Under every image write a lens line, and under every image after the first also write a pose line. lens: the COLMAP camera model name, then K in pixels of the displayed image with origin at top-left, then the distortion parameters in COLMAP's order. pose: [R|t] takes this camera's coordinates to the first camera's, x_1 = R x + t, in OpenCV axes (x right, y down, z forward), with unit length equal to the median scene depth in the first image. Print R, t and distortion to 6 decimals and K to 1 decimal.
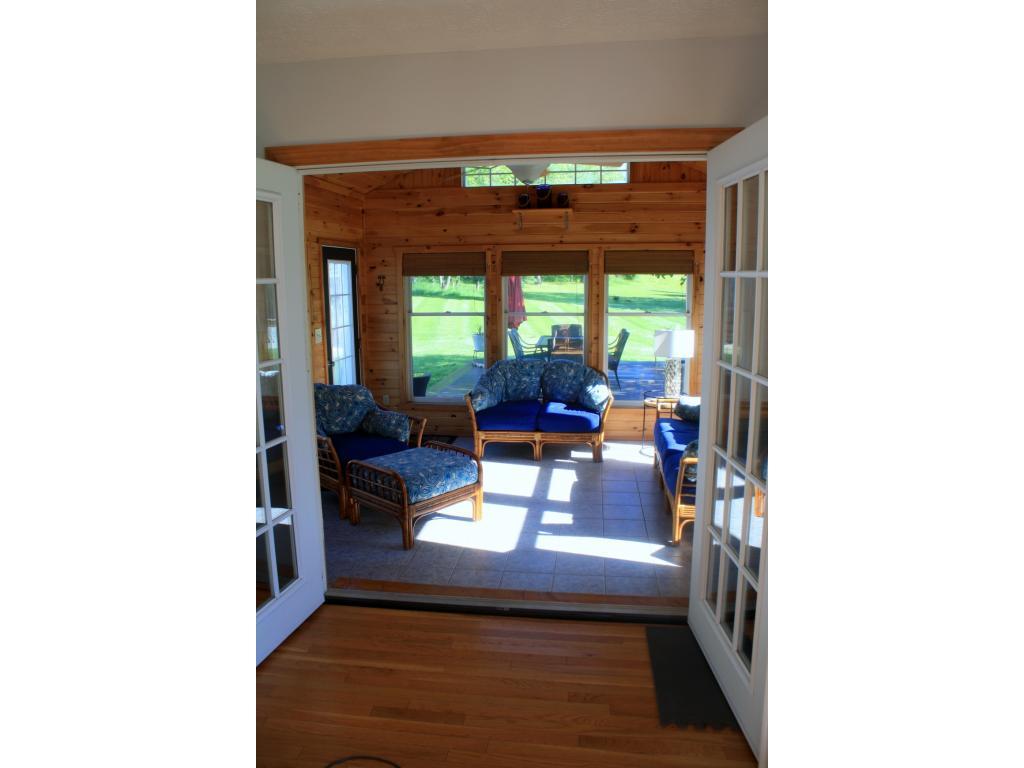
lens RADIAL K [[867.6, 0, 512.0], [0, 867.6, 384.0], [0, 0, 1]] dist [-0.138566, 0.126500]
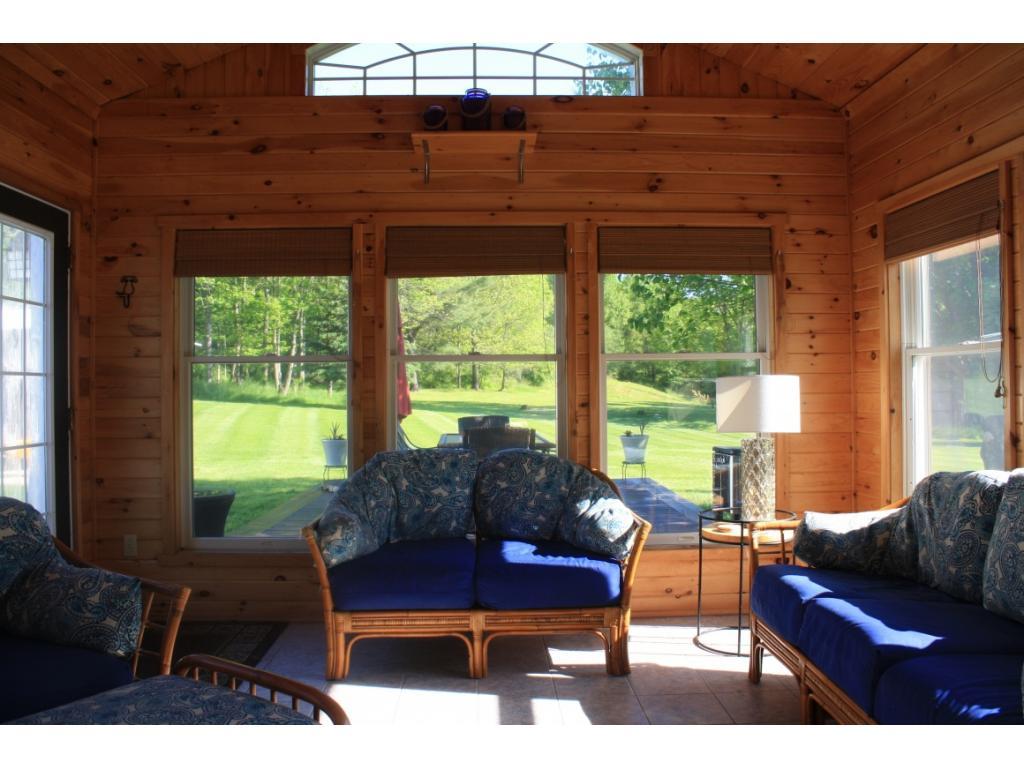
lens RADIAL K [[867.6, 0, 512.0], [0, 867.6, 384.0], [0, 0, 1]] dist [-0.138566, 0.126500]
pose [[0.985366, 0.002608, 0.170433, -0.025005], [0.027935, 0.983893, -0.176564, 0.020103], [-0.168148, 0.178741, 0.969421, 0.547257]]
